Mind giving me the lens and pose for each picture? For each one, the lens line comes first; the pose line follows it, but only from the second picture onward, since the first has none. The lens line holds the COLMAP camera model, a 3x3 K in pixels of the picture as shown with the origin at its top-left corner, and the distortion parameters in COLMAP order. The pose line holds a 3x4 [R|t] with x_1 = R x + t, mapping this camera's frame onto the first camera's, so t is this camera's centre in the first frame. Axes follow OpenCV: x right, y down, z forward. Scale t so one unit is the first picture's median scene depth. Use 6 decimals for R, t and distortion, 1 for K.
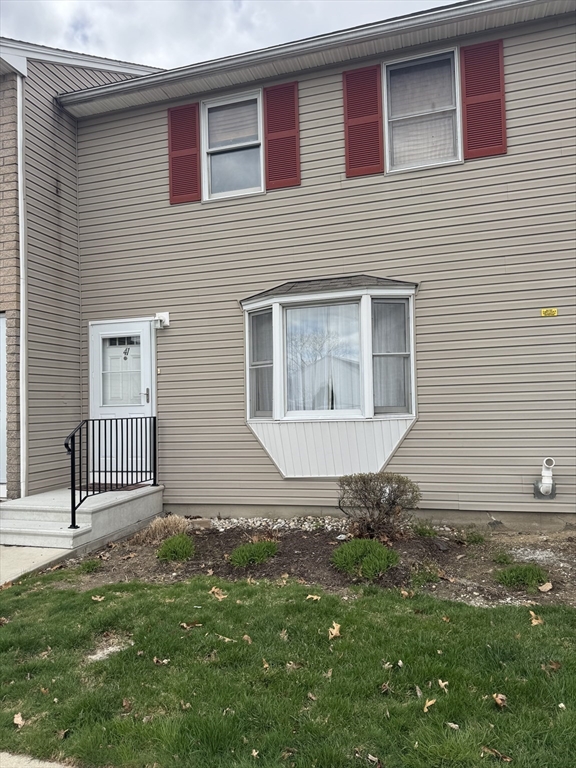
lens RADIAL K [[490.0, 0, 296.3], [0, 490.0, 401.1], [0, 0, 1]] dist [0.007243, -0.011047]
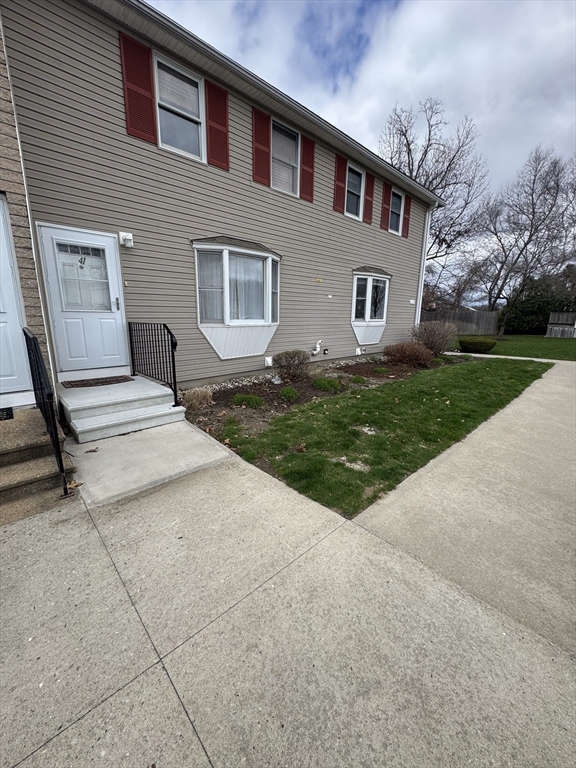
lens RADIAL K [[309.3, 0, 288.2], [0, 309.3, 383.8], [0, 0, 1]] dist [-0.004432, 0.001090]
pose [[0.518554, -0.156660, 0.840571, -0.801801], [-0.036072, 0.978189, 0.204562, 0.010826], [-0.854283, -0.136398, 0.501593, 0.250668]]
